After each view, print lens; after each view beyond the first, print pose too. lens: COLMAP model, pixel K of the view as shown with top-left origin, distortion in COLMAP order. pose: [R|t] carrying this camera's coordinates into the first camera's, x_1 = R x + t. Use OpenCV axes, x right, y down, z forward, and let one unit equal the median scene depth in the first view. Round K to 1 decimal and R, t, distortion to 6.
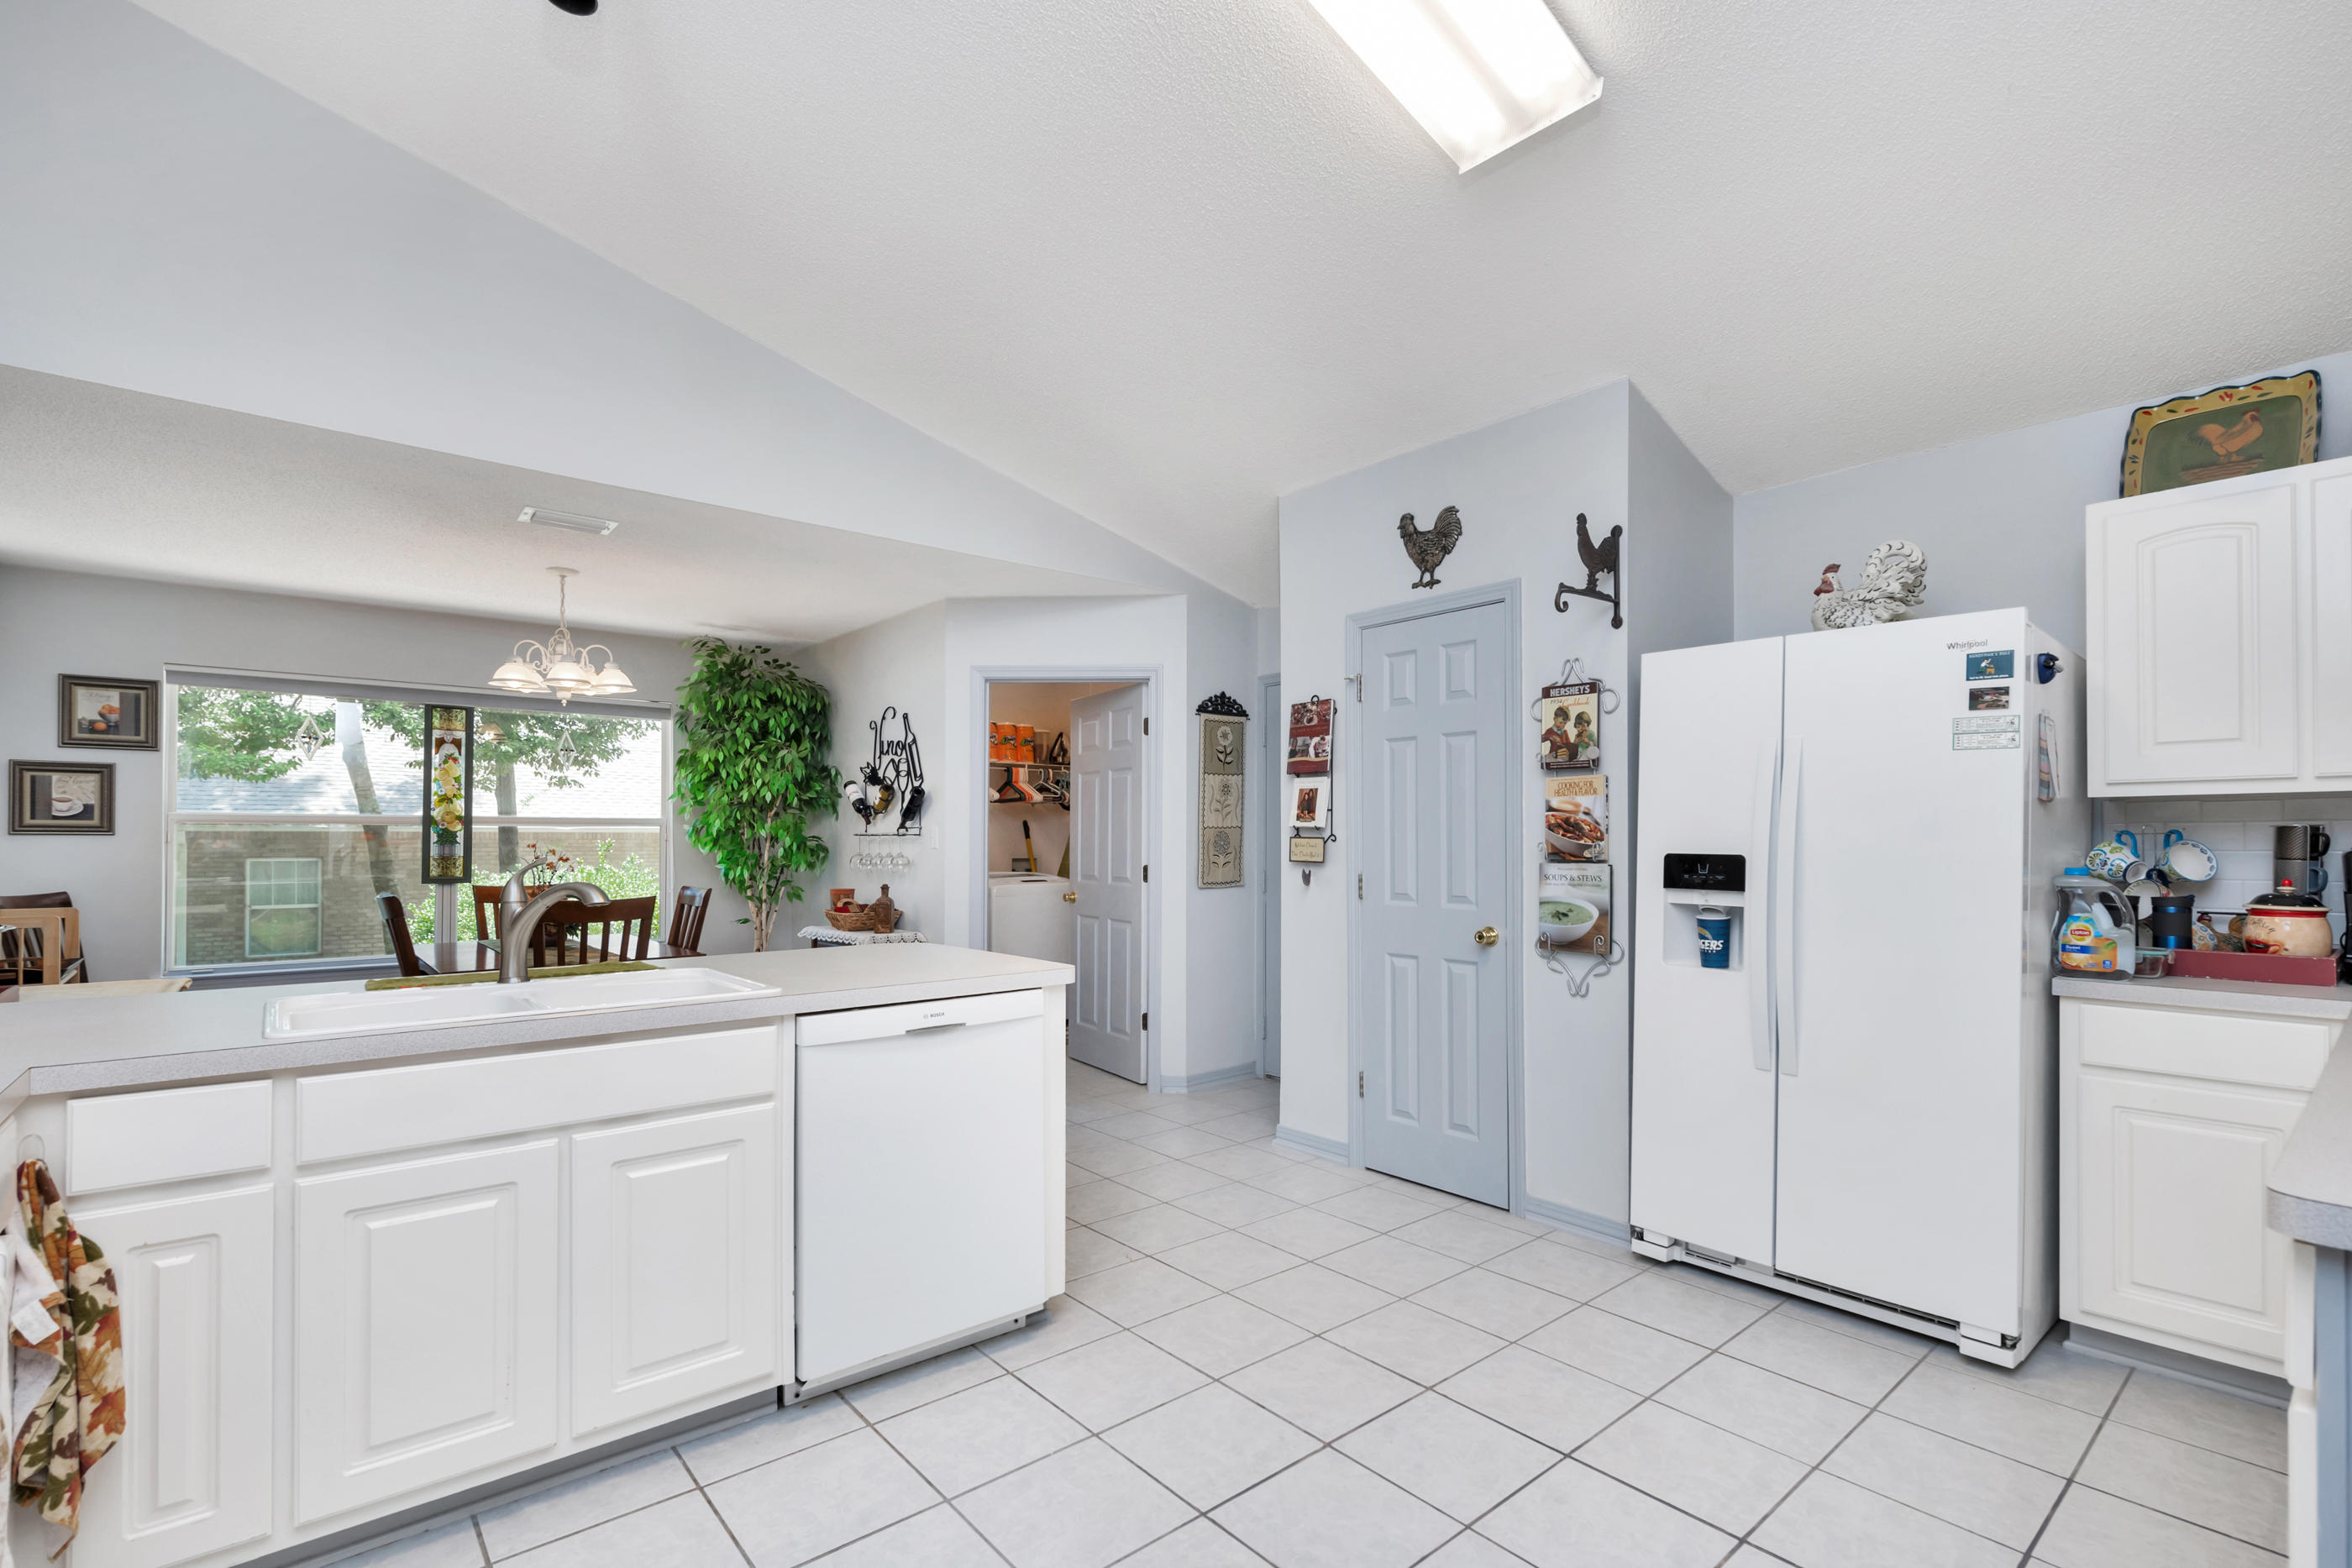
lens RADIAL K [[1054.3, 0, 1196.5], [0, 1054.3, 827.6], [0, 0, 1]] dist [0.002886, -0.003891]
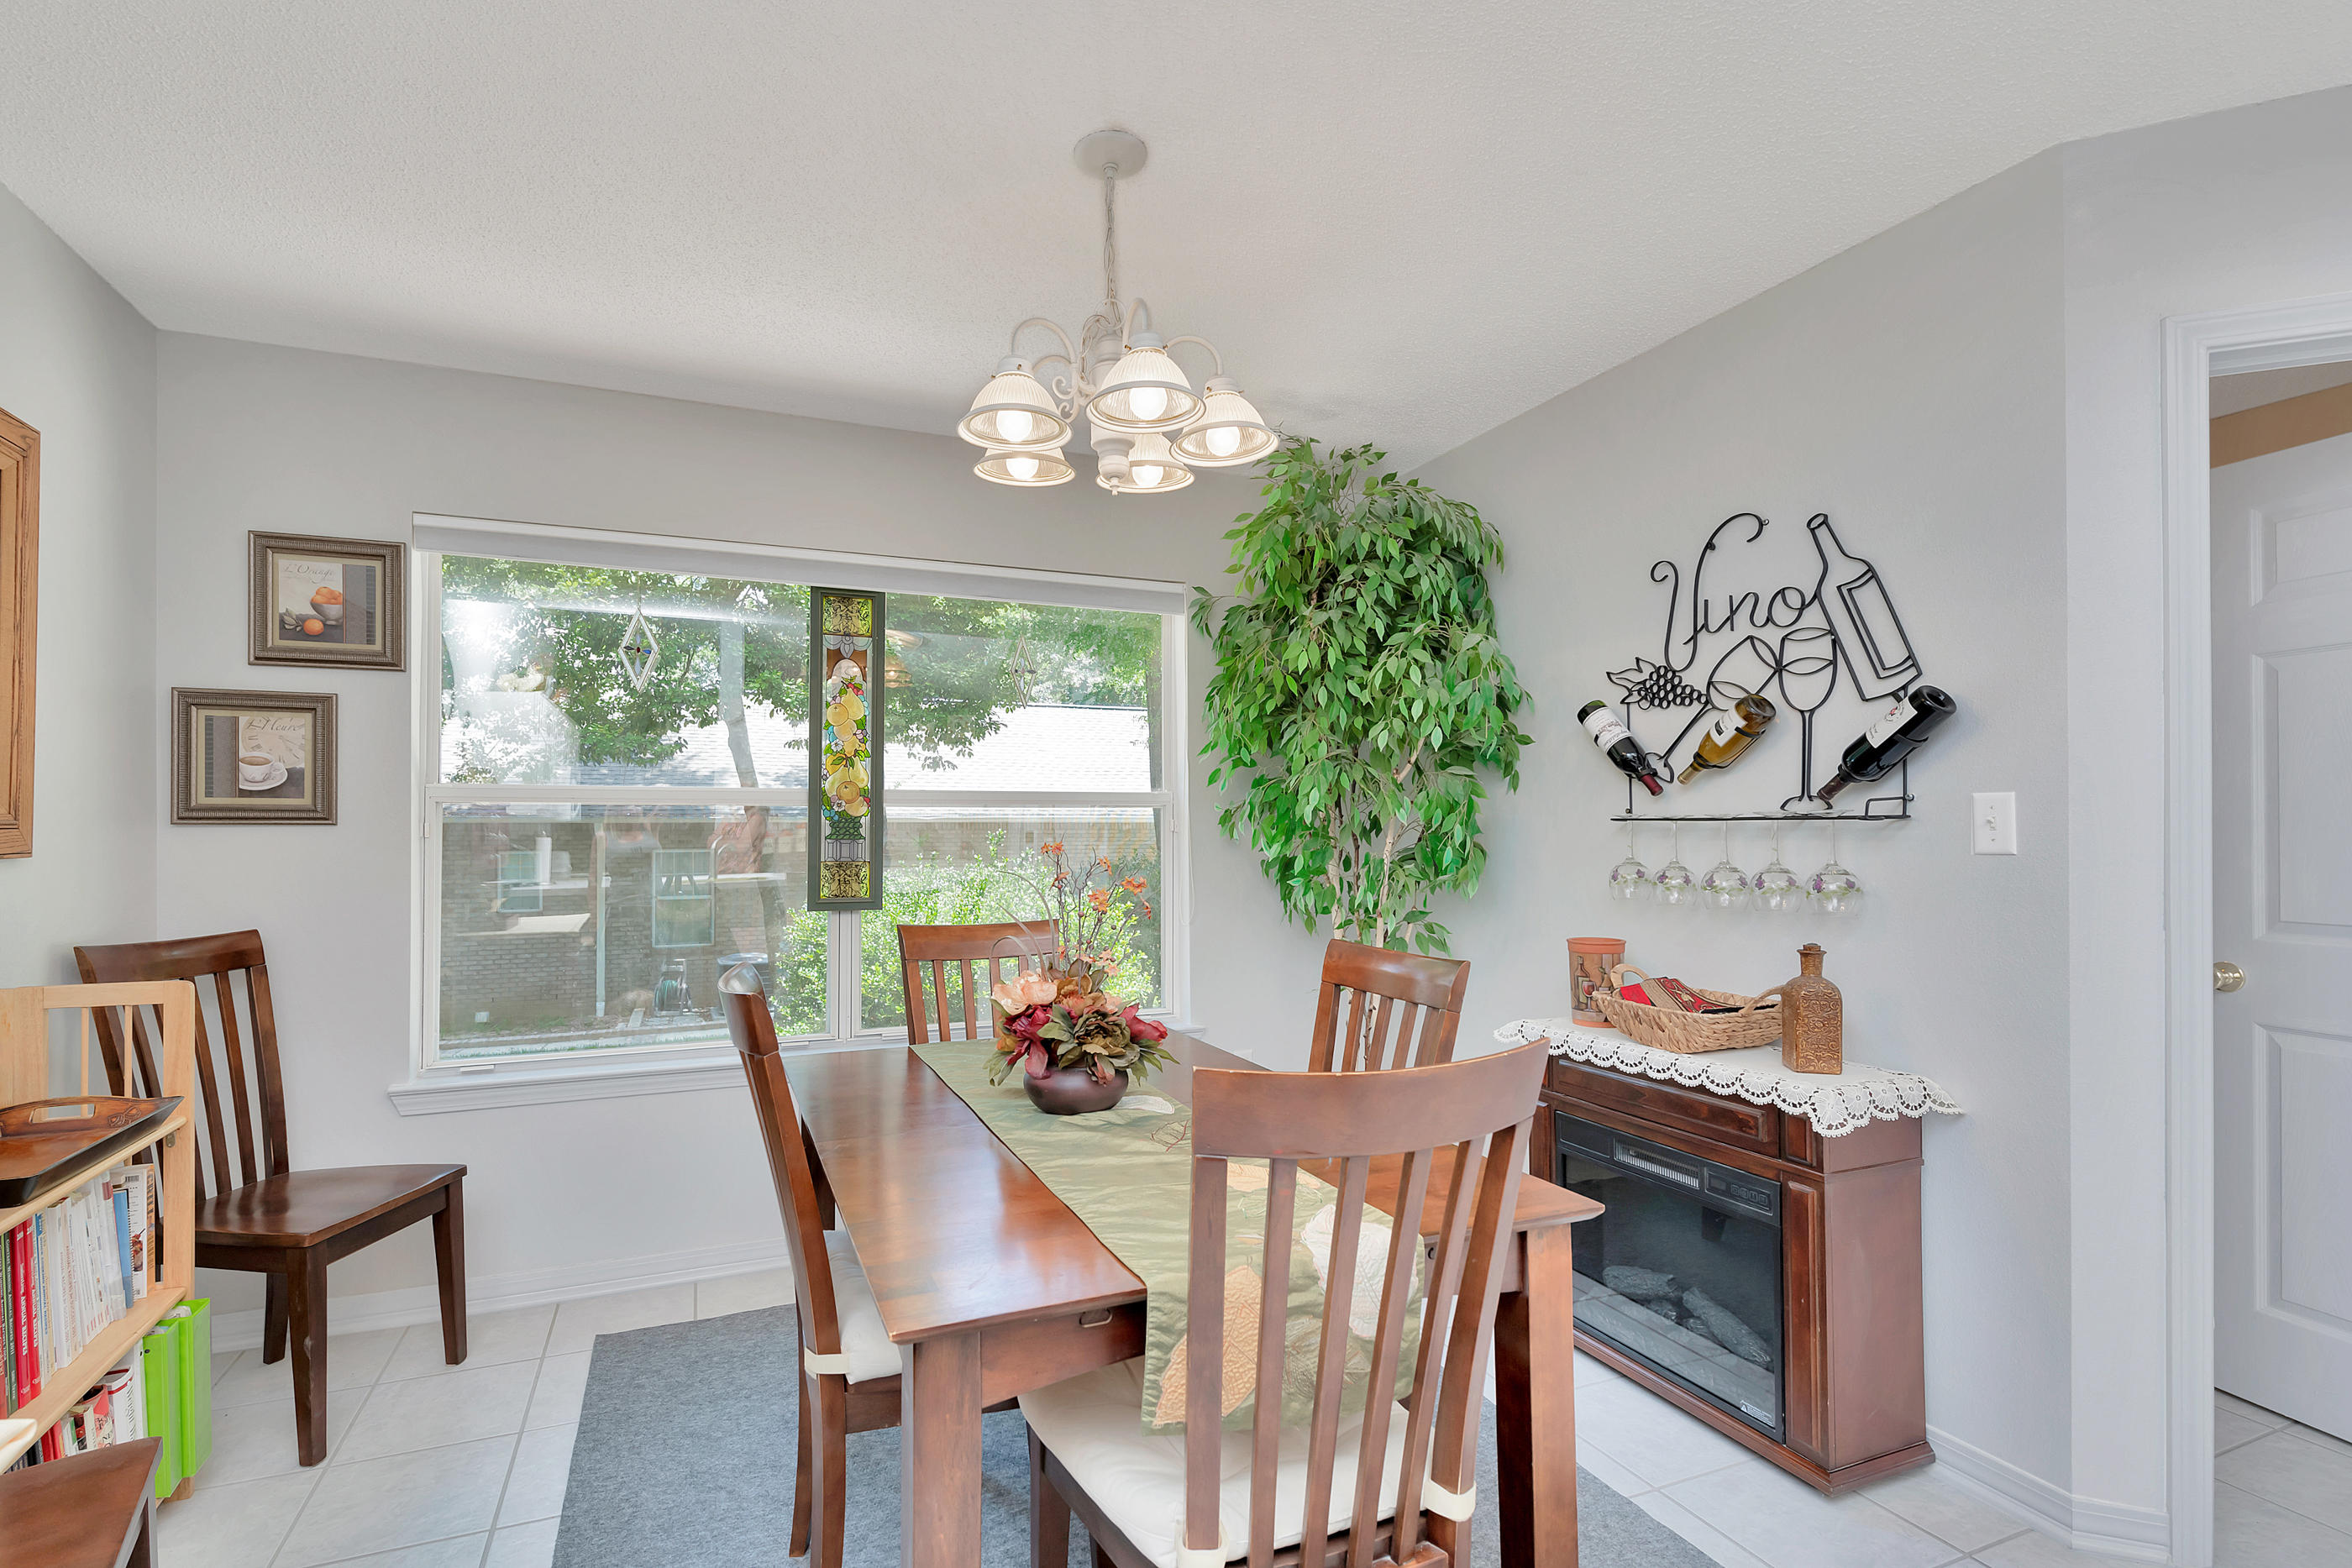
lens RADIAL K [[1054.3, 0, 1106.5], [0, 1054.3, 809.6], [0, 0, 1]] dist [0.002886, -0.003891]
pose [[0.939946, -0.008875, -0.341208, -0.391435], [0.006726, 0.999949, -0.007480, 0.004999], [0.341257, 0.004735, 0.939958, 0.524202]]
